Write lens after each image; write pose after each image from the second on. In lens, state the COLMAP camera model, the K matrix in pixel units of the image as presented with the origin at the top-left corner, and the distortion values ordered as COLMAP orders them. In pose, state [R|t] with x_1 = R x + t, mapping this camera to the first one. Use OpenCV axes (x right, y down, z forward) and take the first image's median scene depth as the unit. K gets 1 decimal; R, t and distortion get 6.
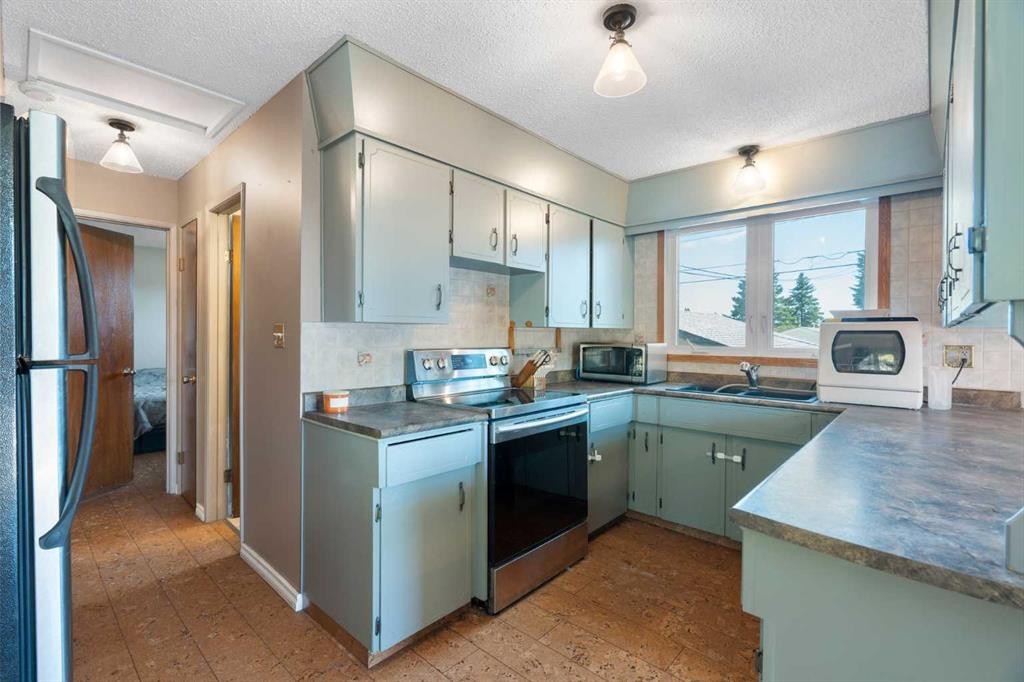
lens RADIAL K [[461.5, 0, 512.0], [0, 461.5, 341.0], [0, 0, 1]] dist [-0.000062, 0.000041]
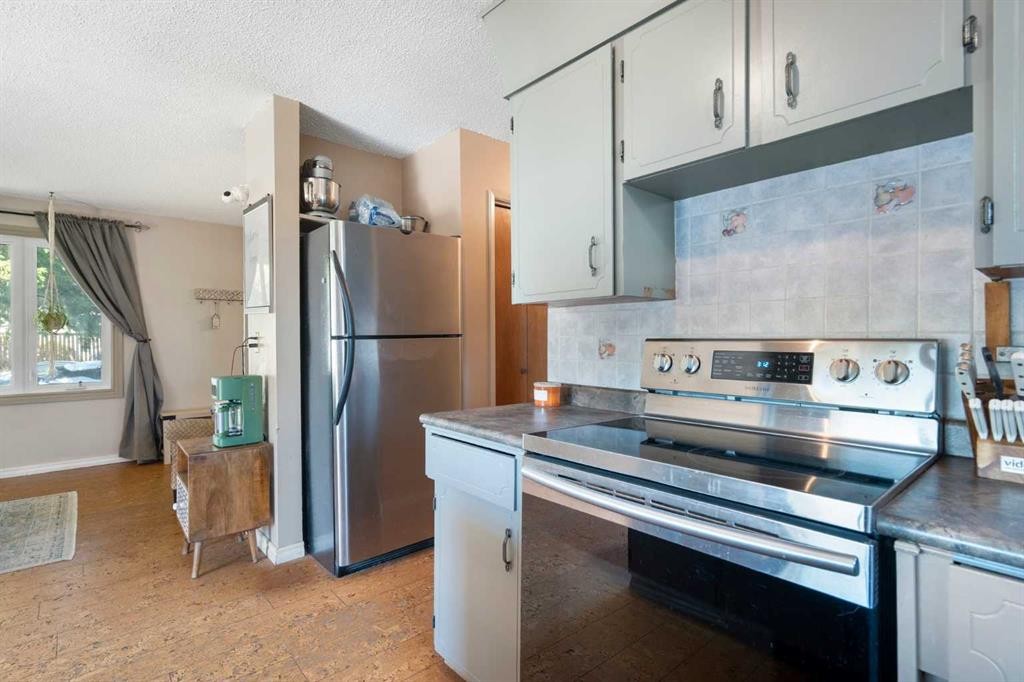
lens RADIAL K [[484.3, 0, 512.0], [0, 484.3, 341.0], [0, 0, 1]] dist [-0.001751, -0.000171]
pose [[-0.119738, 0.004439, -0.992796, 0.437832], [-0.007728, 0.999956, 0.005403, 0.016465], [0.992775, 0.008319, -0.119698, 0.782784]]
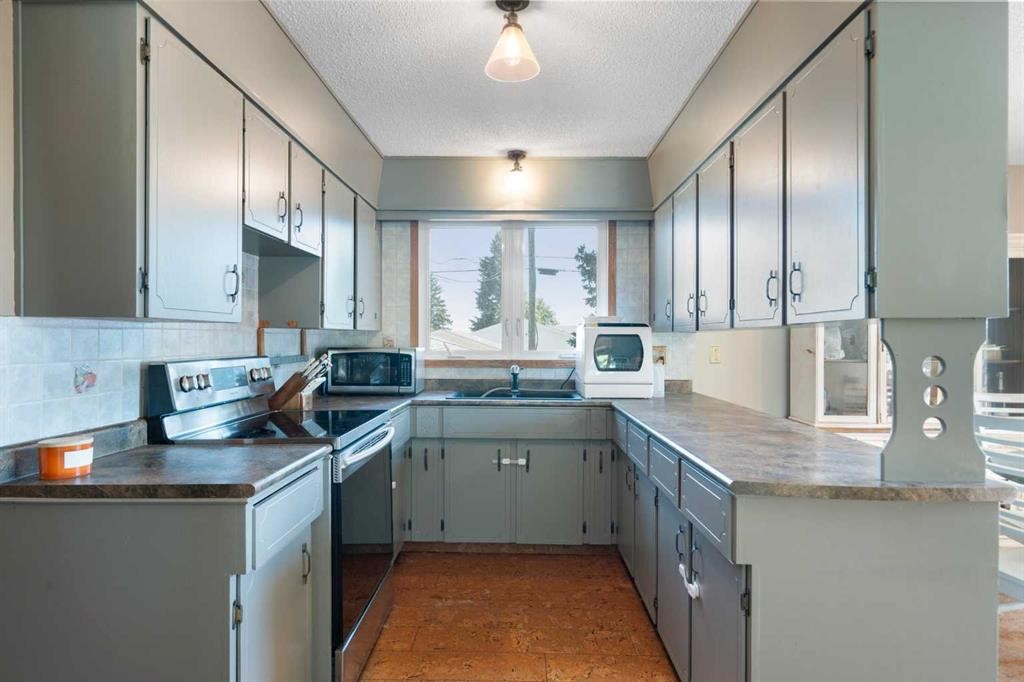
lens RADIAL K [[561.0, 0, 512.0], [0, 561.0, 341.0], [0, 0, 1]] dist [0.001437, 0.000388]
pose [[0.753145, -0.004987, 0.657835, -0.317296], [0.009551, 0.999949, -0.003354, -0.002637], [-0.657785, 0.008809, 0.753154, 0.091621]]
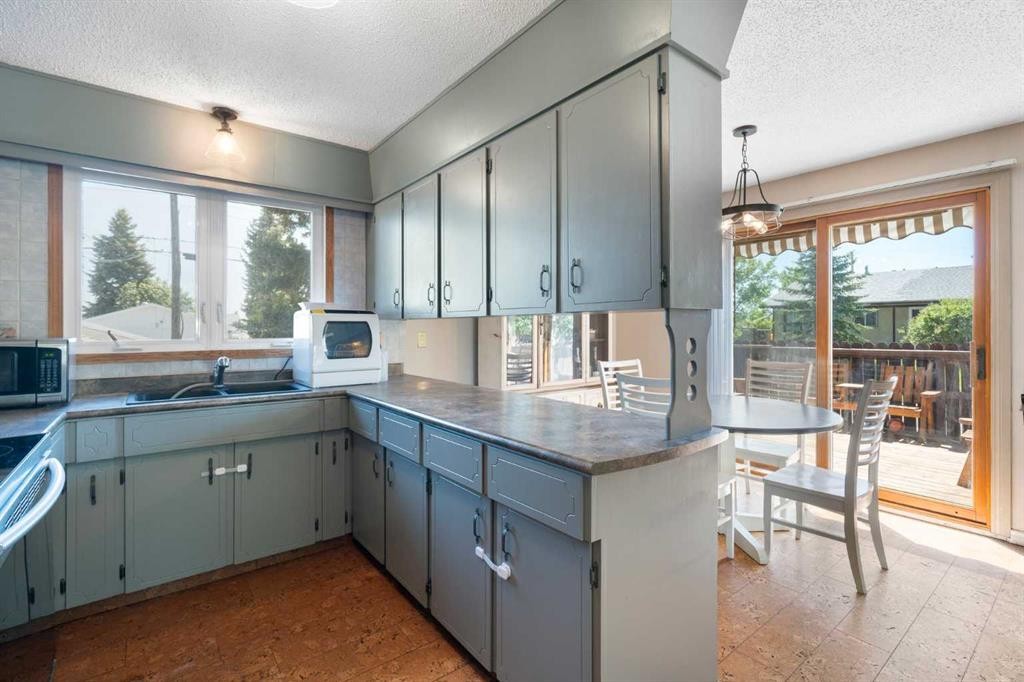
lens RADIAL K [[464.4, 0, 508.2], [0, 464.4, 326.9], [0, 0, 1]] dist [-0.002592, 0.000025]
pose [[0.173593, -0.005345, 0.984803, -0.271005], [0.014161, 0.999895, 0.002930, -0.004782], [-0.984716, 0.013437, 0.173650, 0.342073]]
